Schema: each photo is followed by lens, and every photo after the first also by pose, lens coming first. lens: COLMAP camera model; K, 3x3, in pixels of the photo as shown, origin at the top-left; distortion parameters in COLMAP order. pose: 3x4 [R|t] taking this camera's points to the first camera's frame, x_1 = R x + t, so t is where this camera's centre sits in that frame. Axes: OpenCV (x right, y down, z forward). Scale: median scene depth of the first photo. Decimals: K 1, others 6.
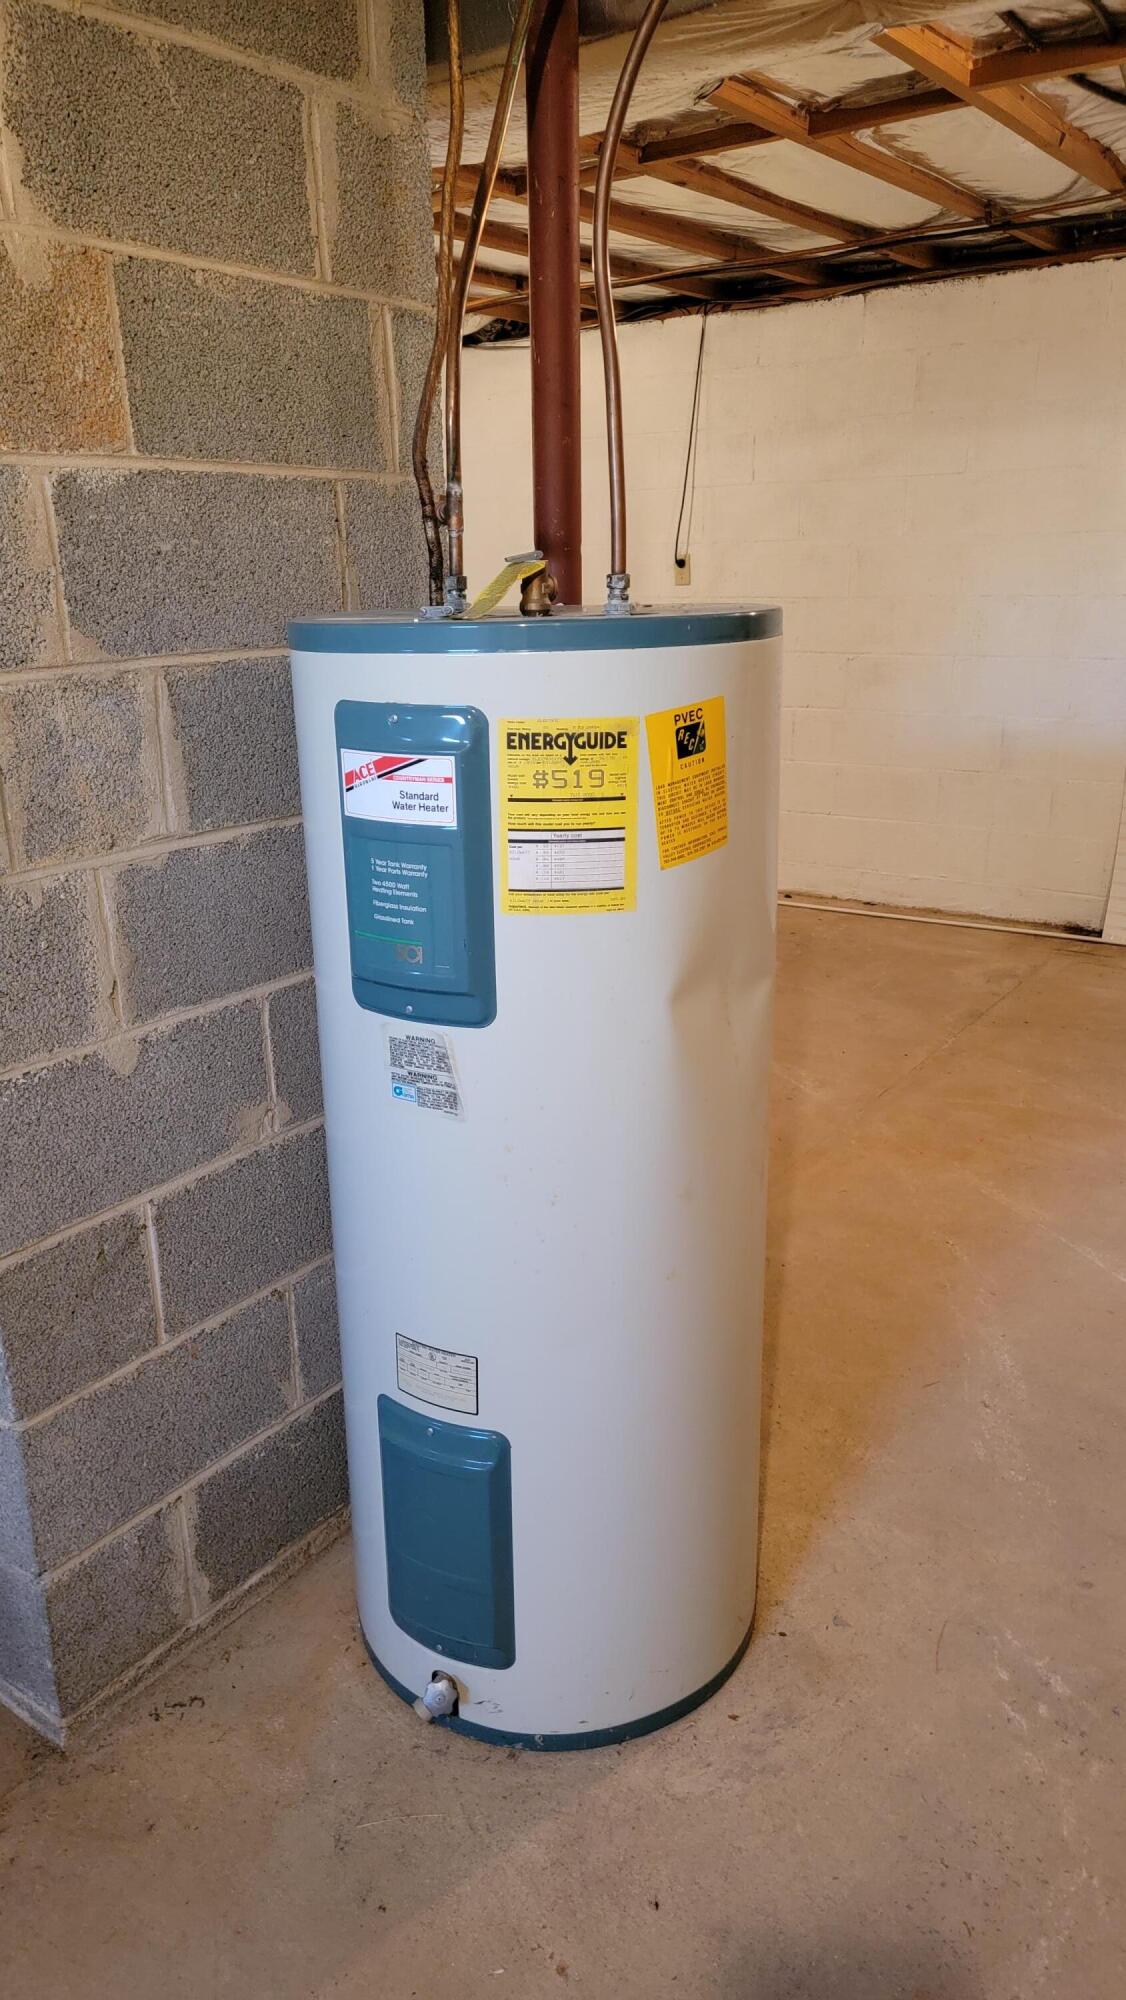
lens RADIAL K [[1380.7, 0, 544.1], [0, 1380.7, 993.9], [0, 0, 1]] dist [0.074529, -0.054875]
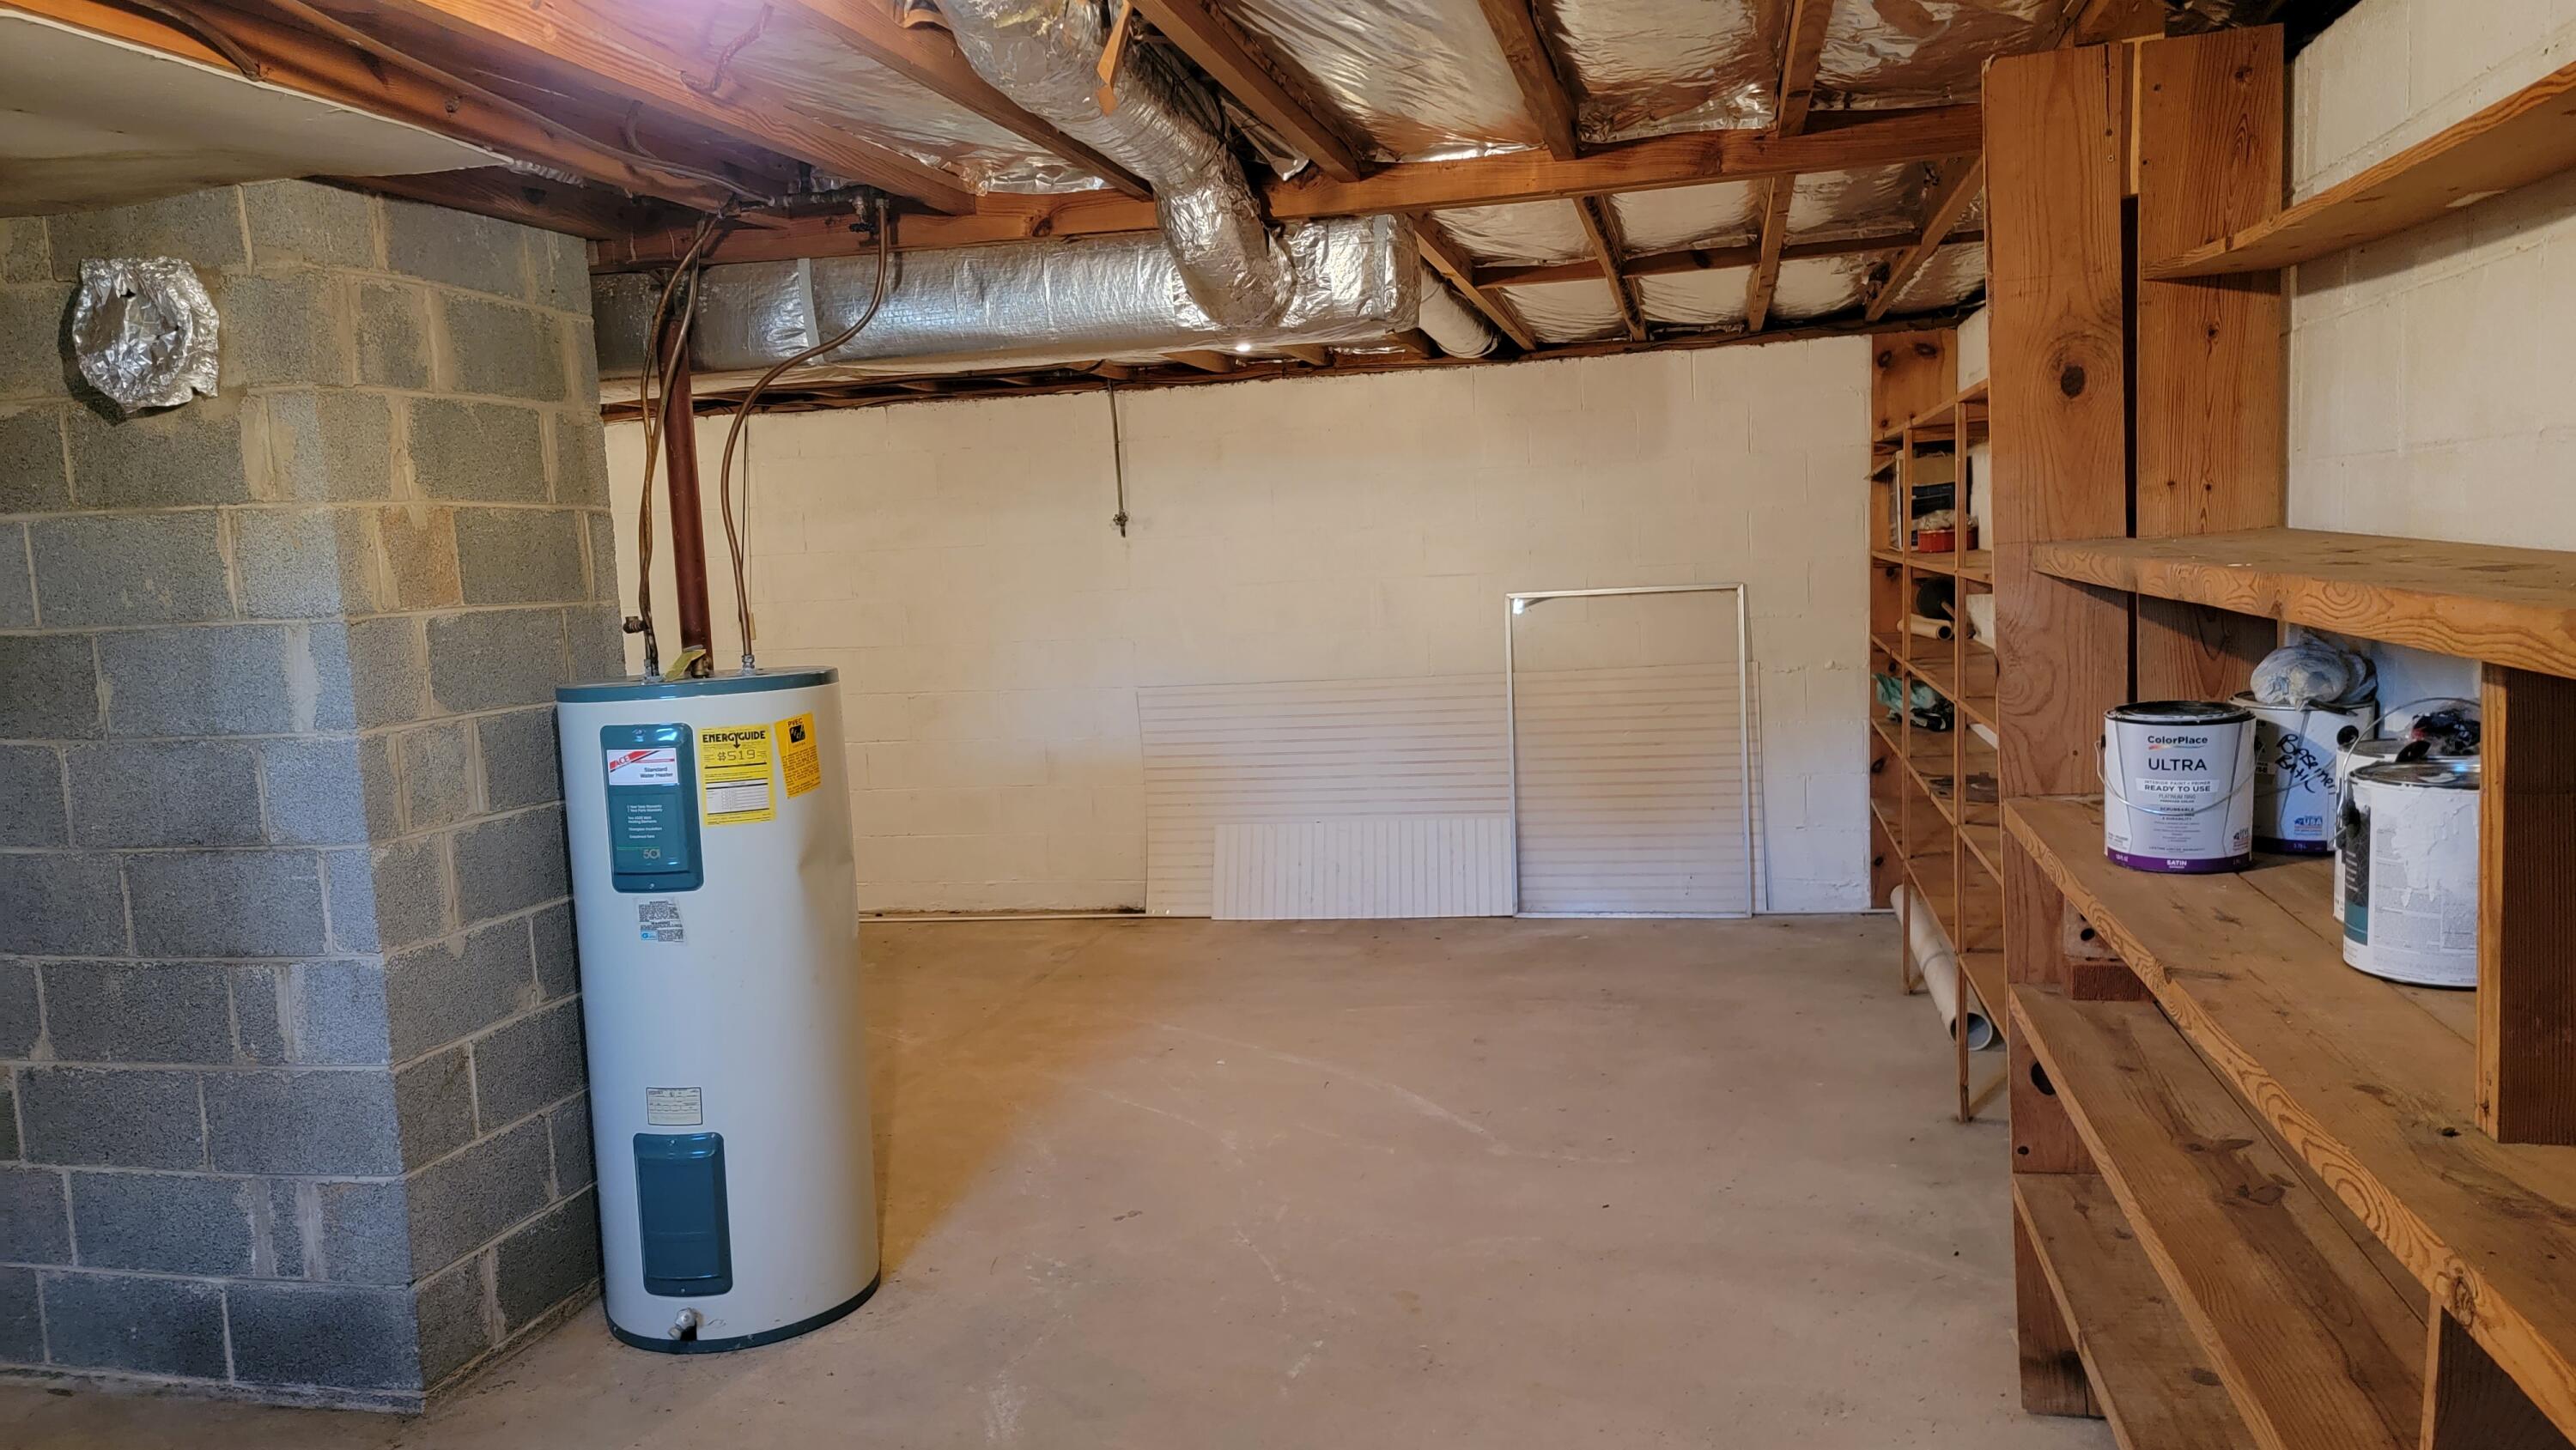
lens RADIAL K [[1778.2, 0, 1281.5], [0, 1778.2, 728.2], [0, 0, 1]] dist [0.074529, -0.054875]
pose [[0.920456, -0.062492, 0.385818, -0.206273], [0.146385, 0.970405, -0.192055, 0.342142], [-0.362398, 0.233256, 0.902363, -1.331636]]
